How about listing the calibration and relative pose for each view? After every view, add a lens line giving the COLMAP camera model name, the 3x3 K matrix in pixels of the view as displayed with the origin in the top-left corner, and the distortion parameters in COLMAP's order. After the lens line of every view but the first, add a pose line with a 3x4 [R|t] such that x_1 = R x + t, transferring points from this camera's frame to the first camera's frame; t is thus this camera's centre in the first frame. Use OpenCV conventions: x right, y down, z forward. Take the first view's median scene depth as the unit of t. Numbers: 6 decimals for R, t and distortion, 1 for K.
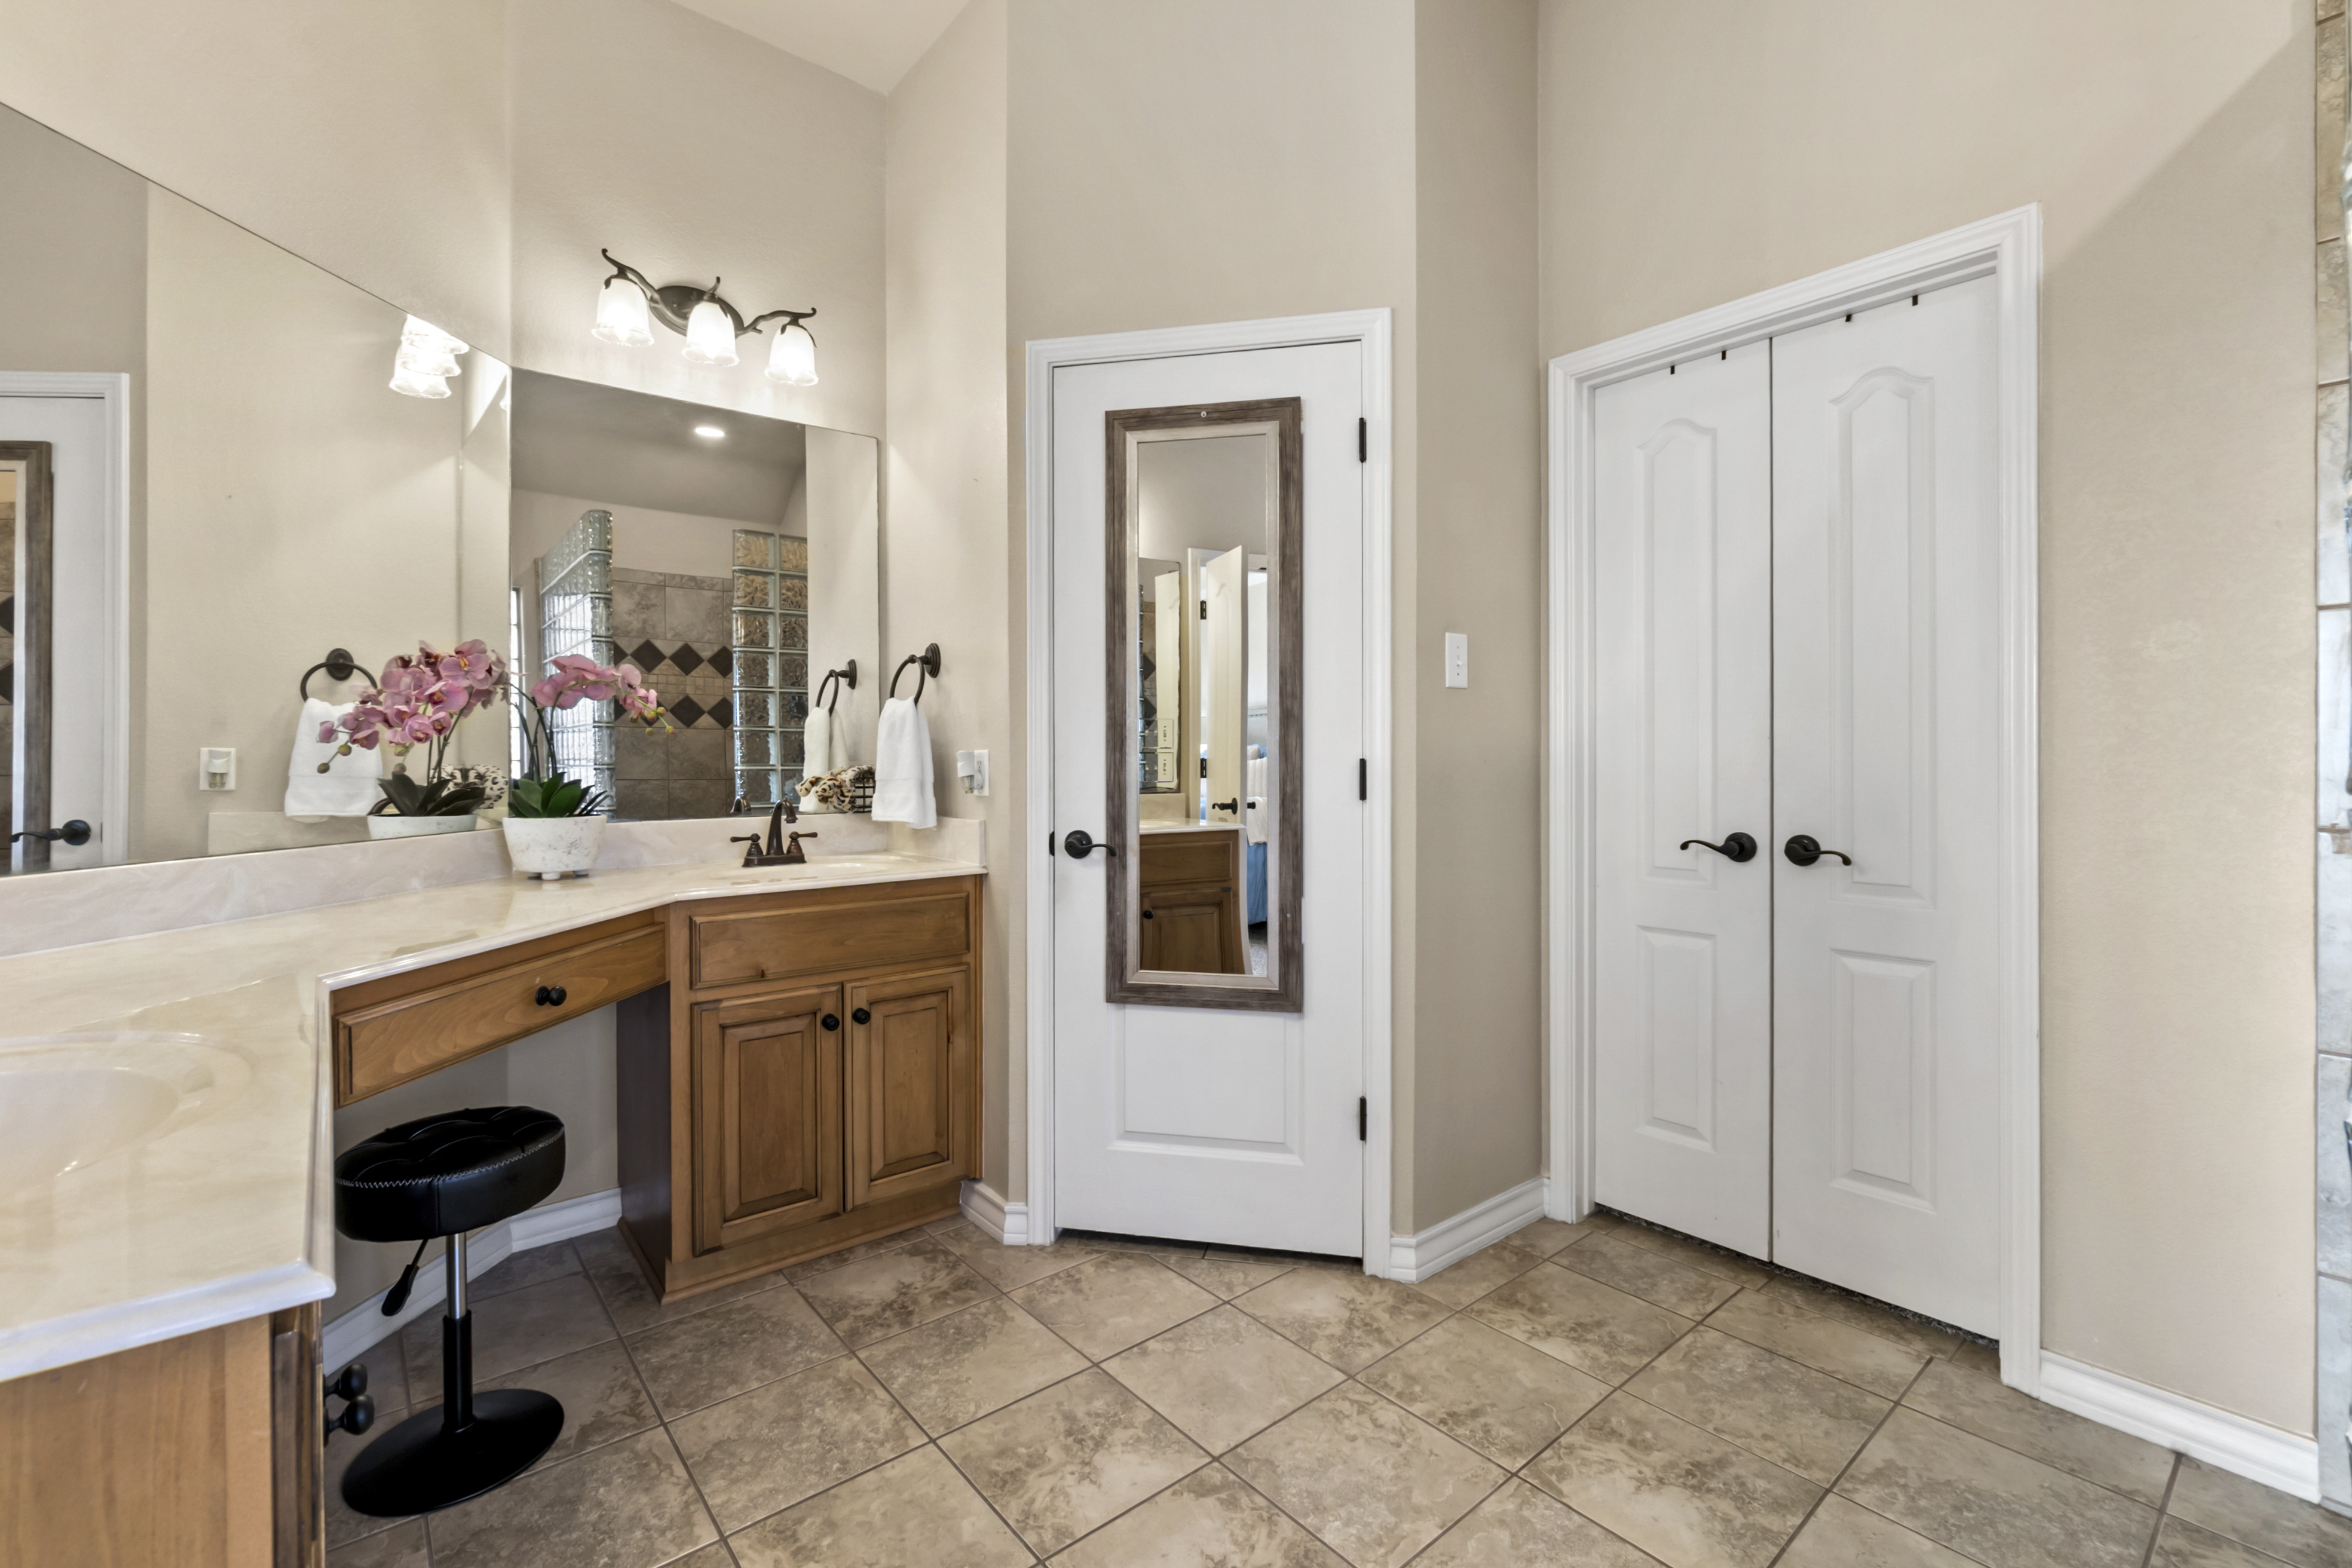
lens RADIAL K [[1014.5, 0, 1170.5], [0, 1014.5, 760.6], [0, 0, 1]] dist [-0.005010, -0.000091]
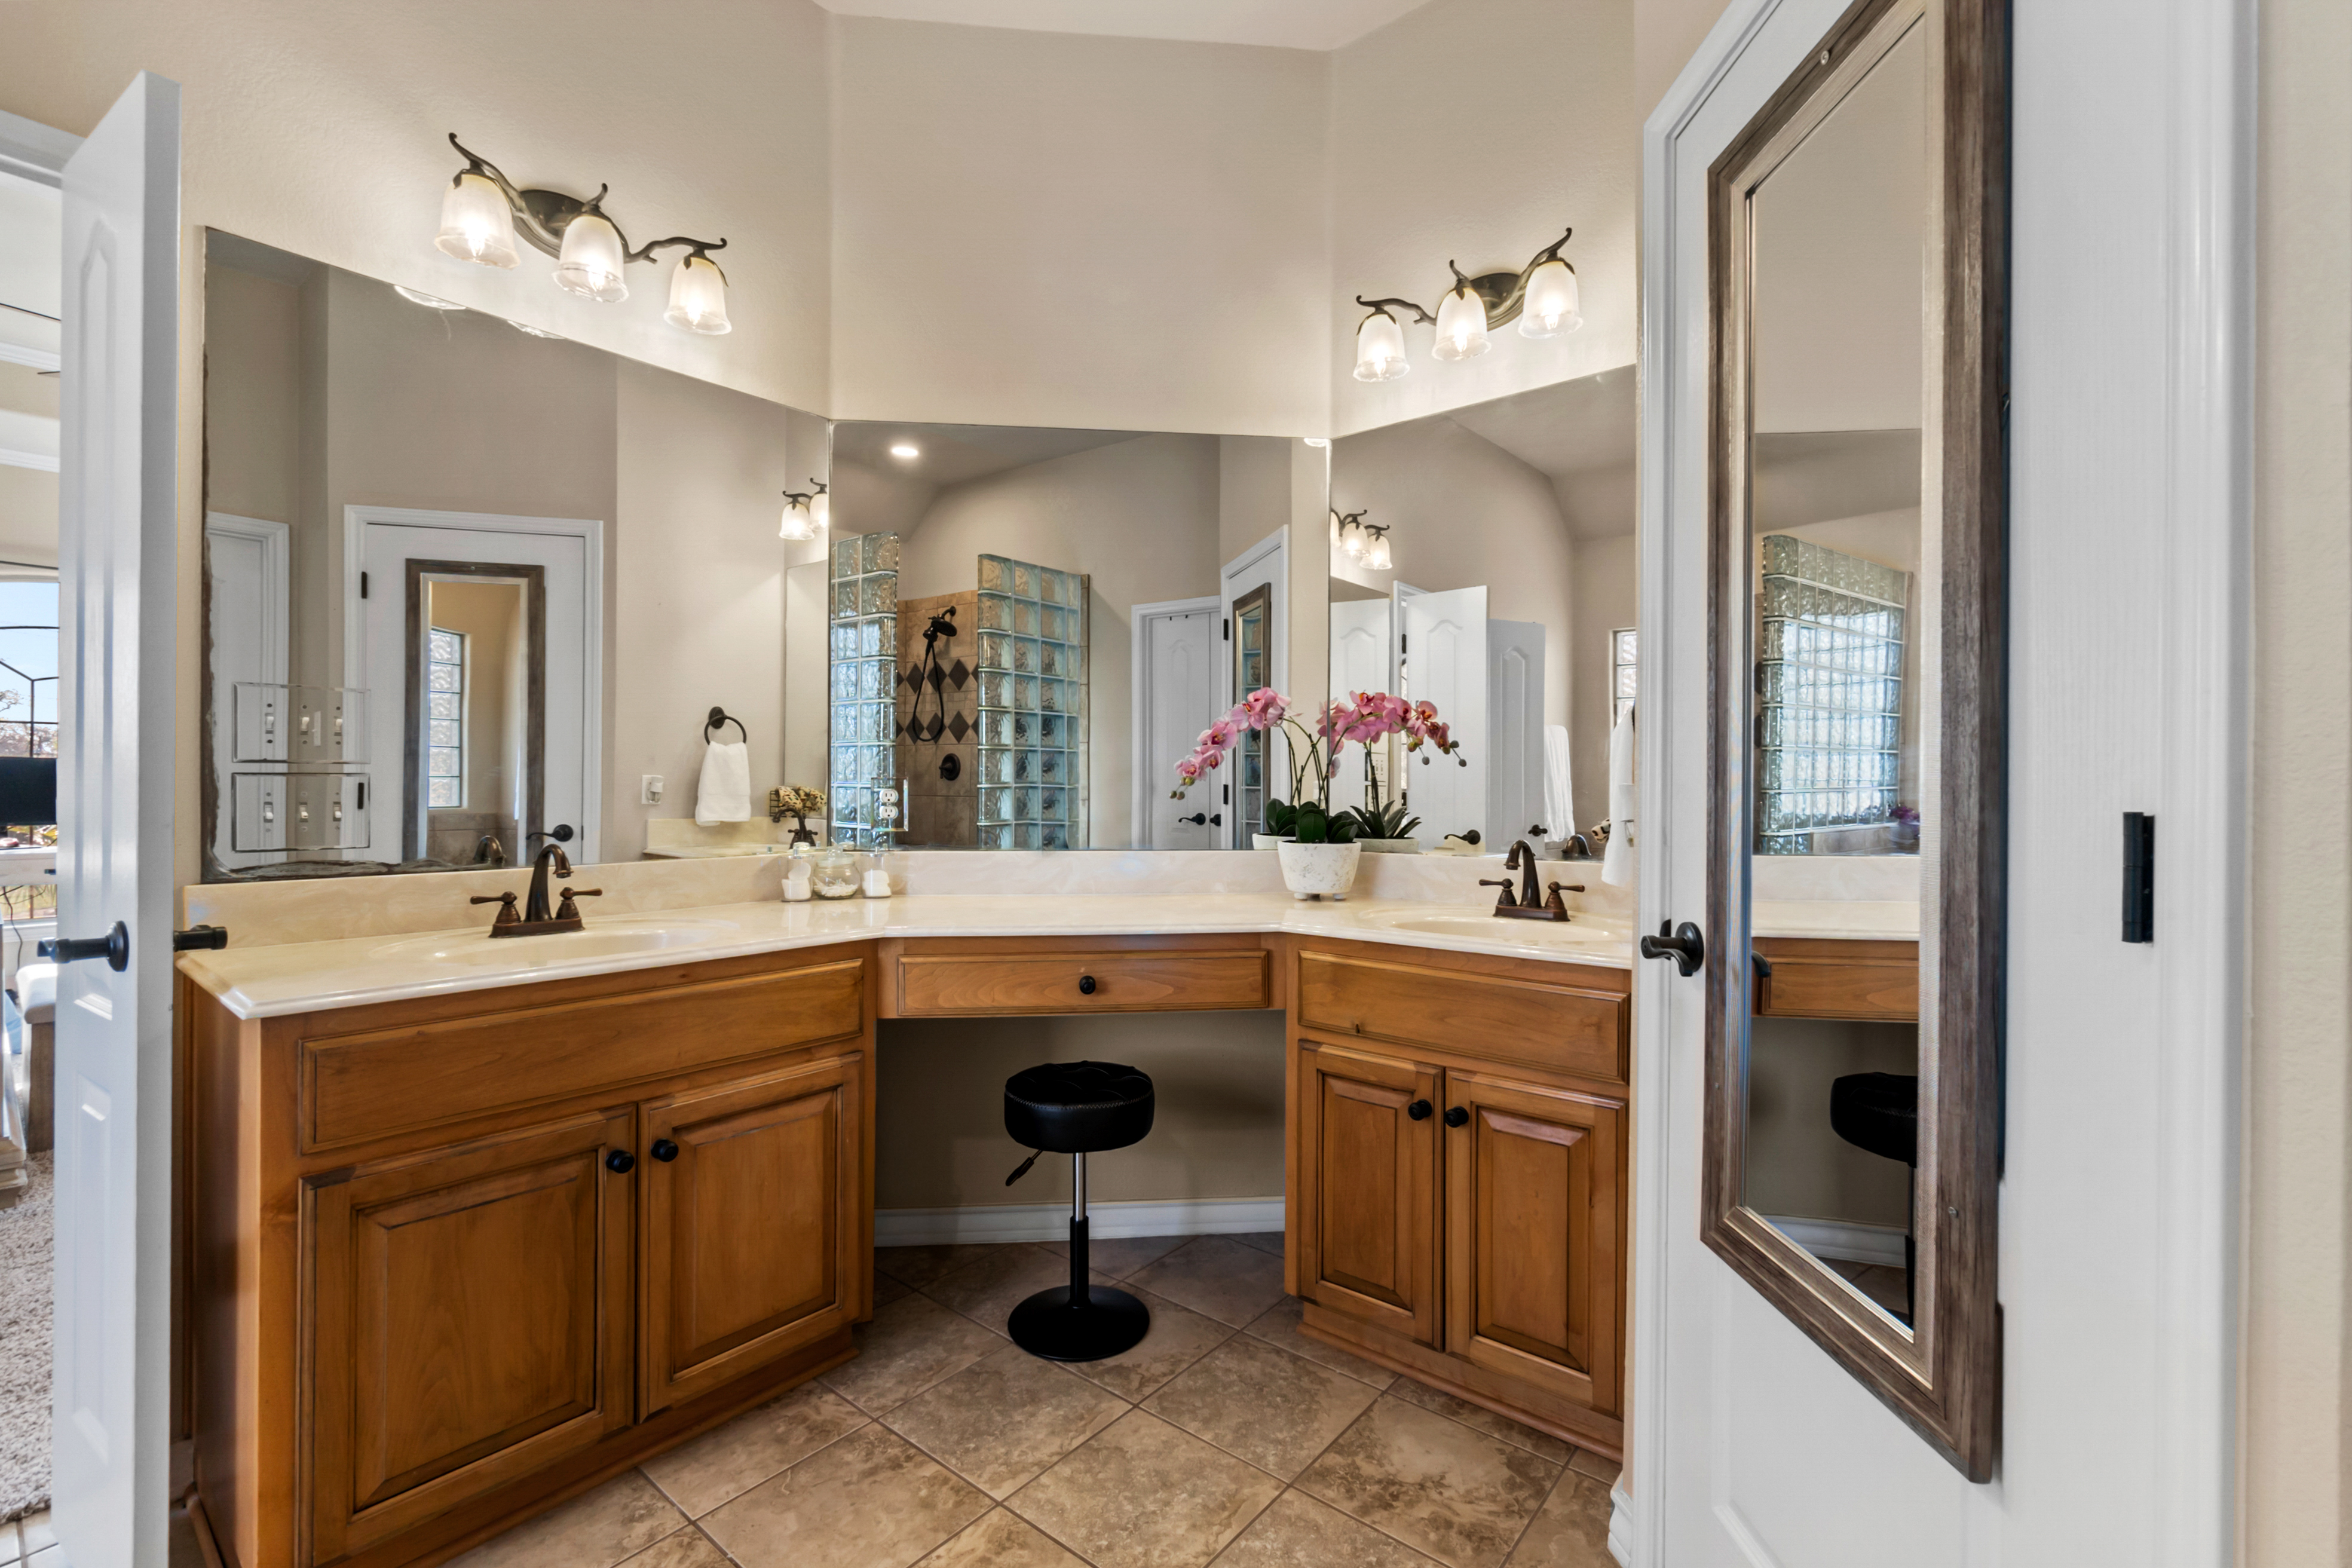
lens RADIAL K [[1017.6, 0, 1150.6], [0, 1017.6, 785.3], [0, 0, 1]] dist [-0.001545, 0.000202]
pose [[0.192479, 0.006795, -0.981278, 0.455785], [-0.009408, 0.999943, 0.005079, -0.009930], [0.981256, 0.008254, 0.192532, 0.647345]]
